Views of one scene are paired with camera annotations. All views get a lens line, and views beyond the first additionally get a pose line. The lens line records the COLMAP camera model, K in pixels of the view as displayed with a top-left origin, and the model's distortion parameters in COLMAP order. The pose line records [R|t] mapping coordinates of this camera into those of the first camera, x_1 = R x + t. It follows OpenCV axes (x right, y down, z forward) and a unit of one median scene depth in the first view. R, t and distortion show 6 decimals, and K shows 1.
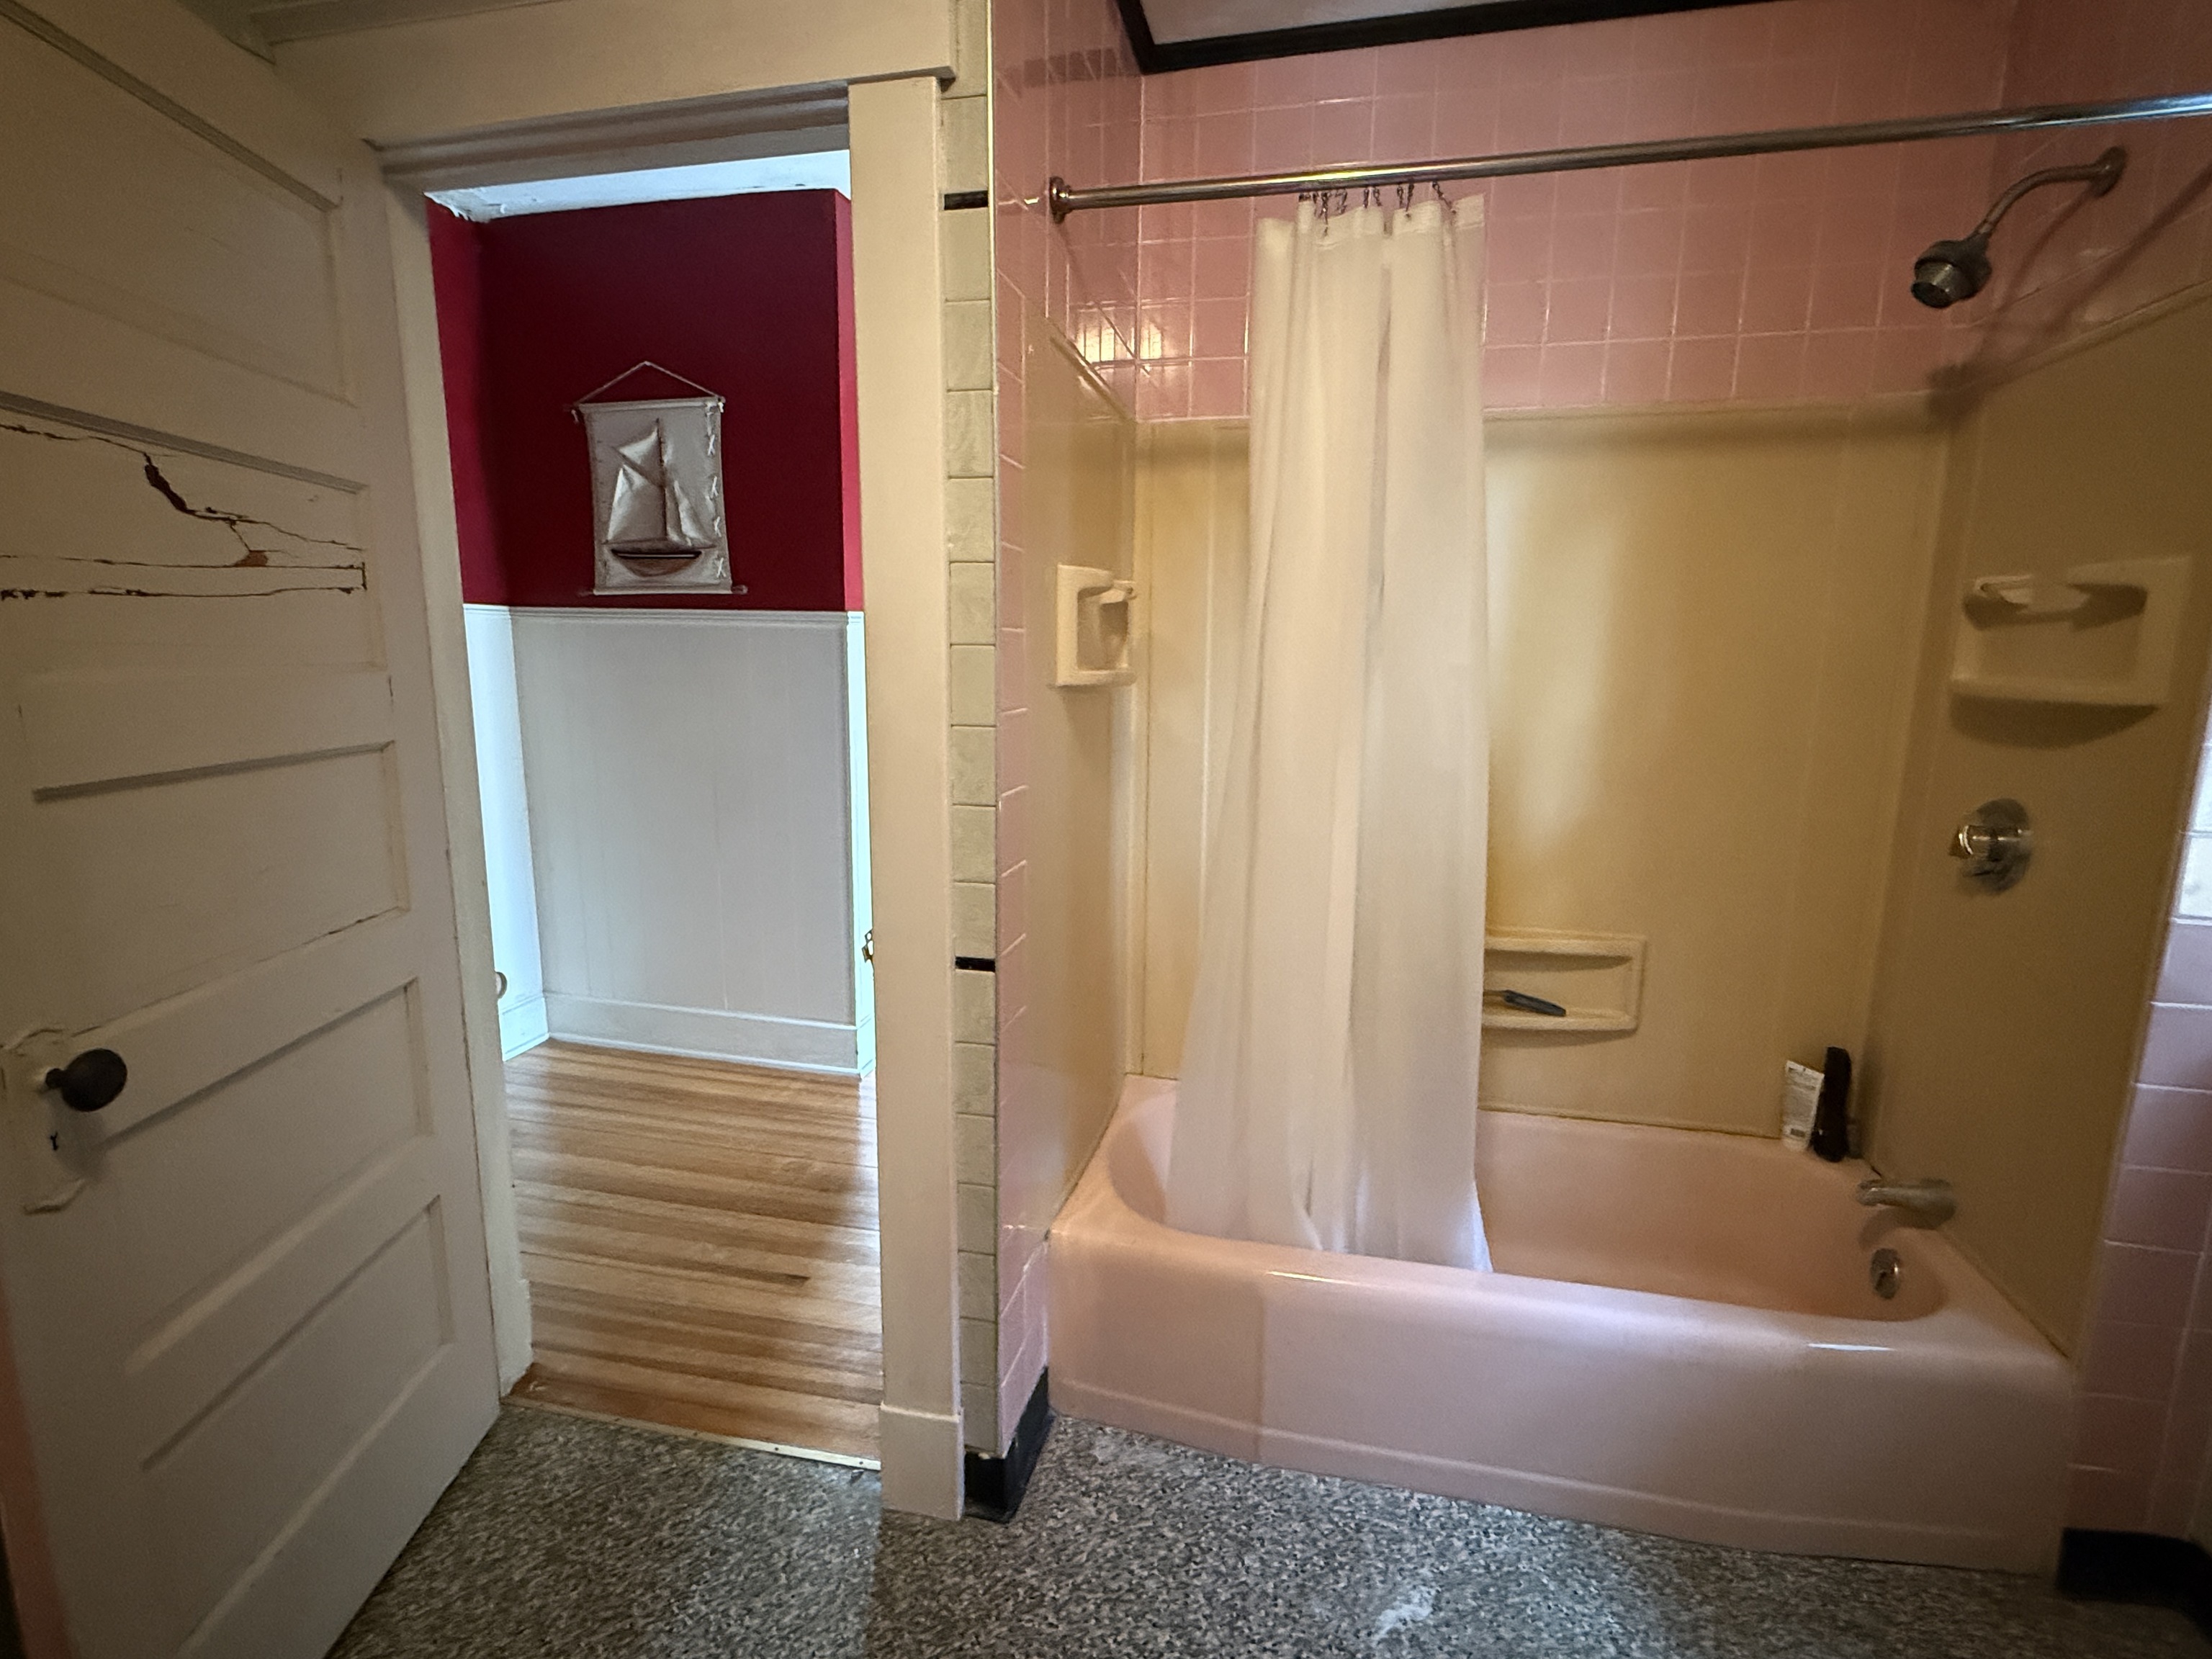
lens RADIAL K [[1034.3, 0, 1101.3], [0, 1034.3, 824.0], [0, 0, 1]] dist [-0.002628, 0.001091]
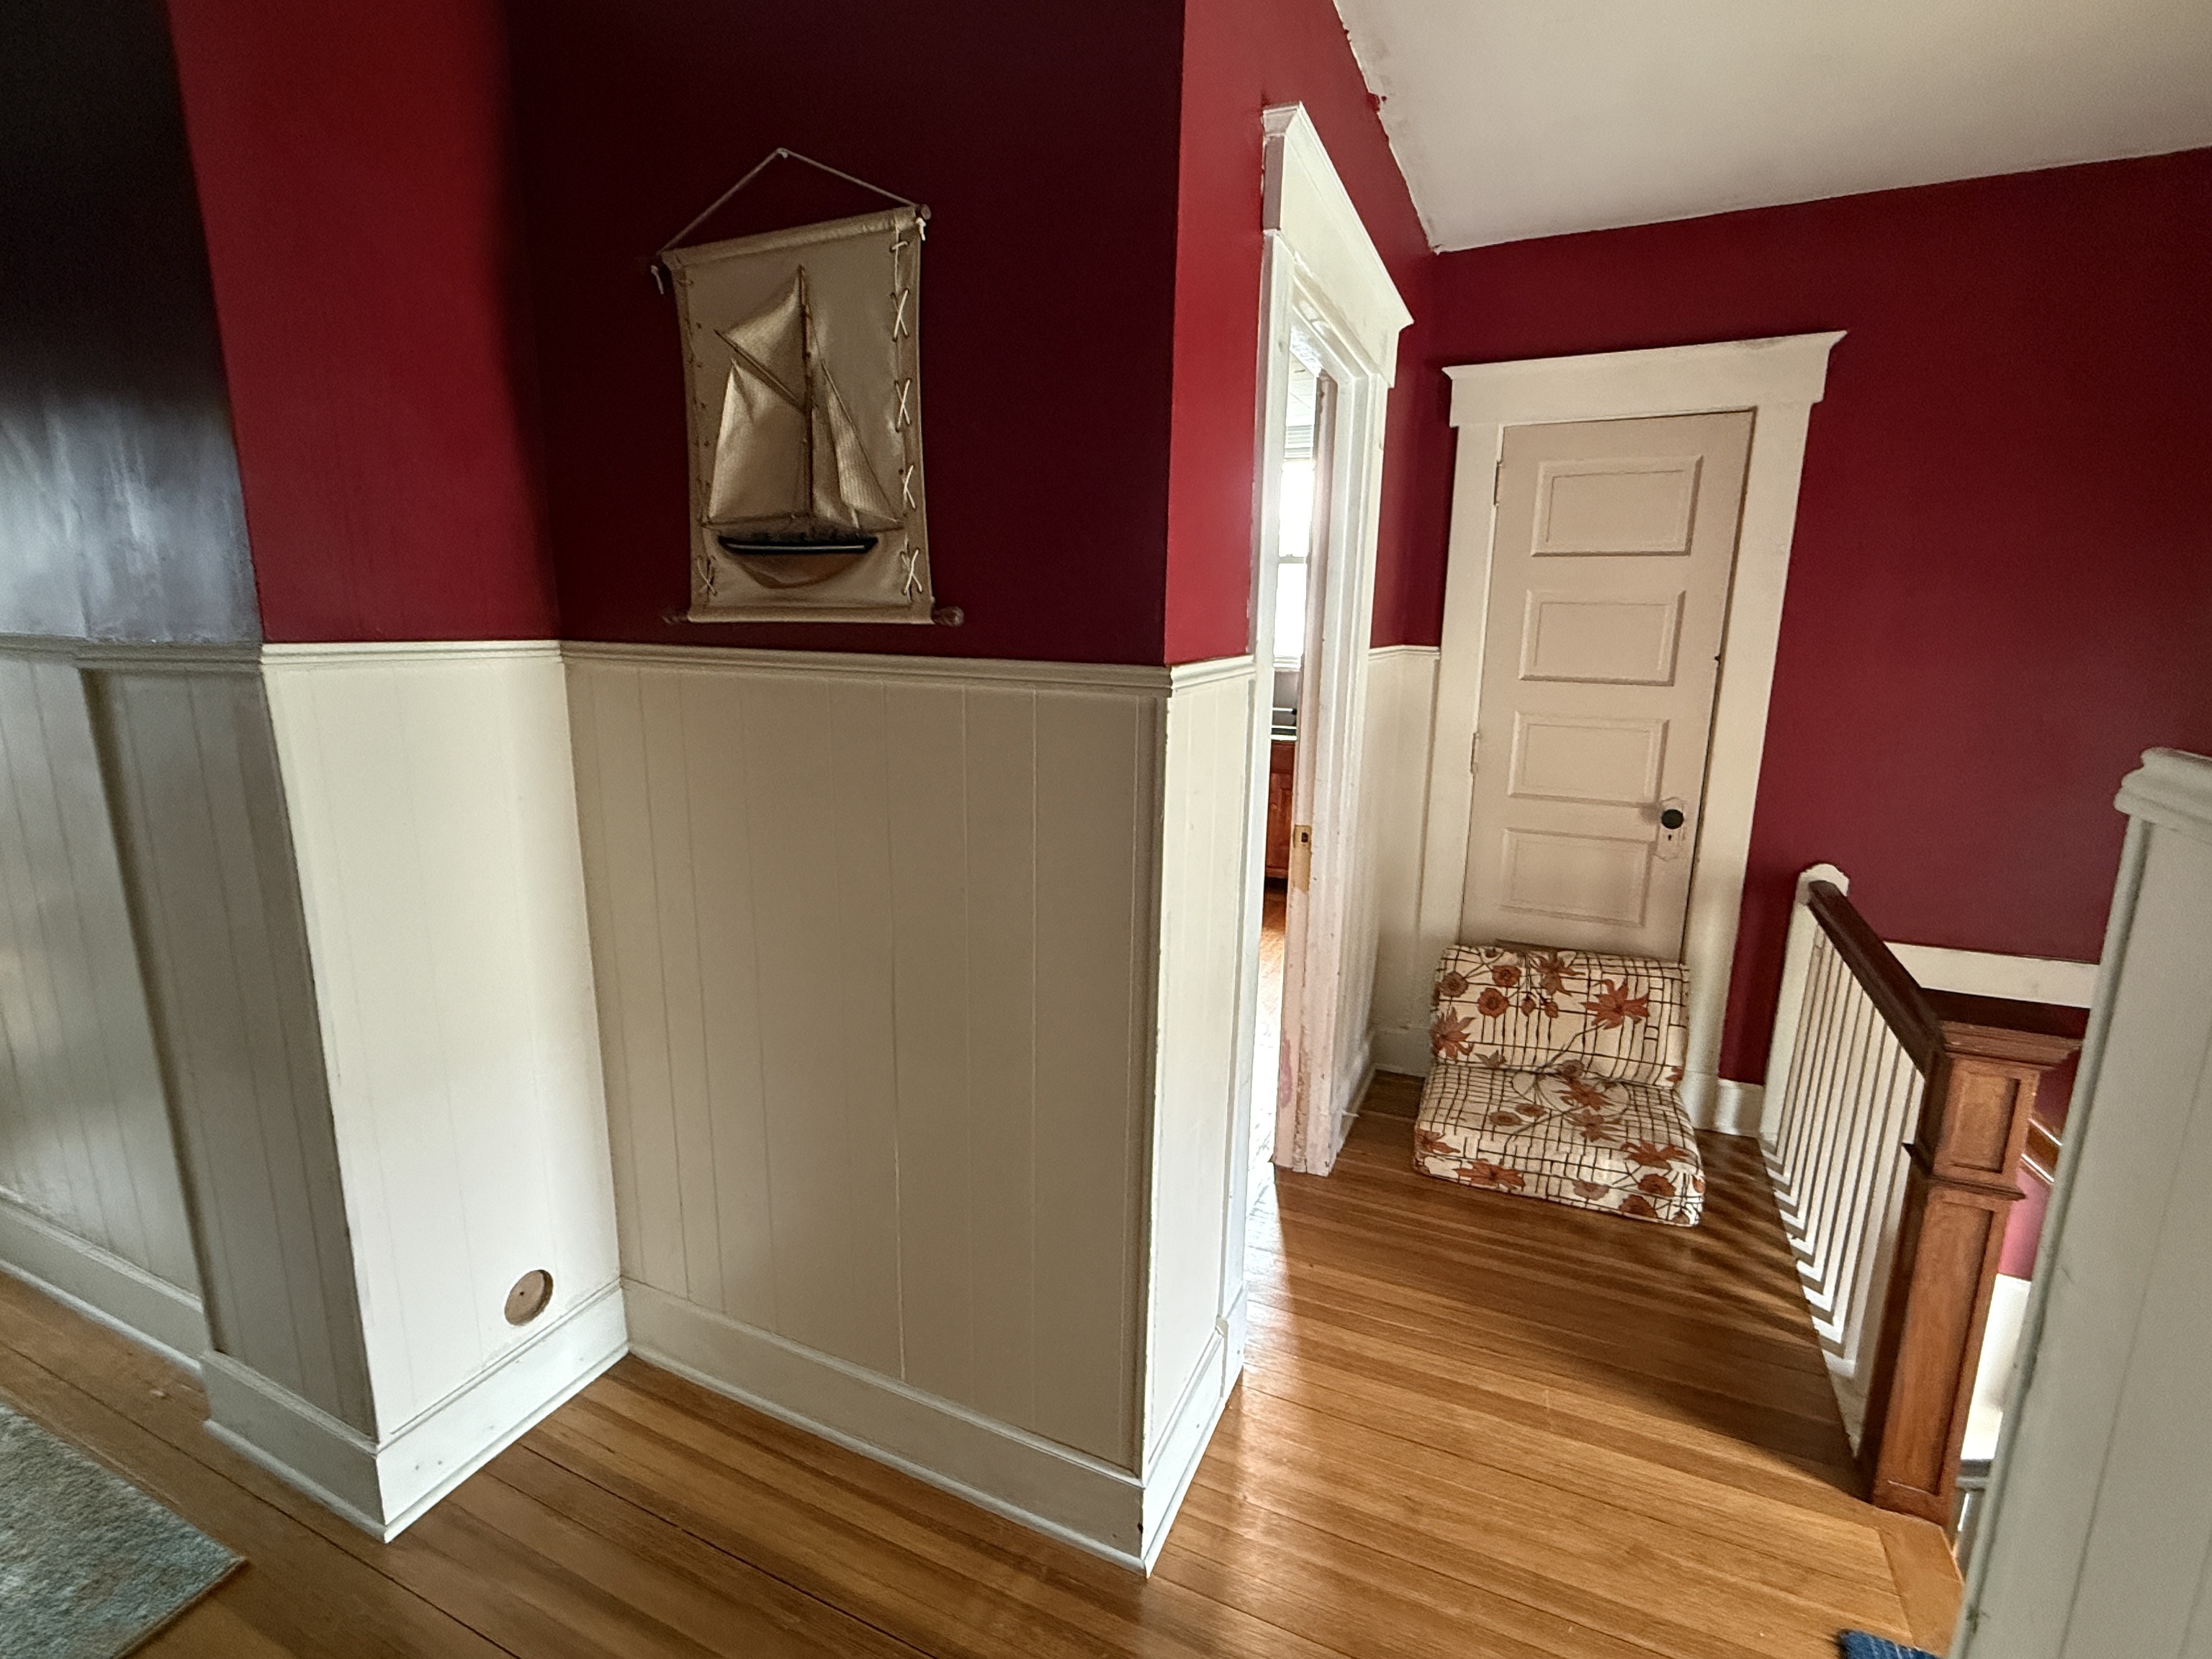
lens RADIAL K [[1034.3, 0, 1103.9], [0, 1034.3, 826.2], [0, 0, 1]] dist [-0.002628, 0.001091]
pose [[0.979763, 0.041860, -0.195735, -0.178989], [-0.037141, 0.998925, 0.027721, -0.144498], [0.196685, -0.019890, 0.980265, 0.536520]]
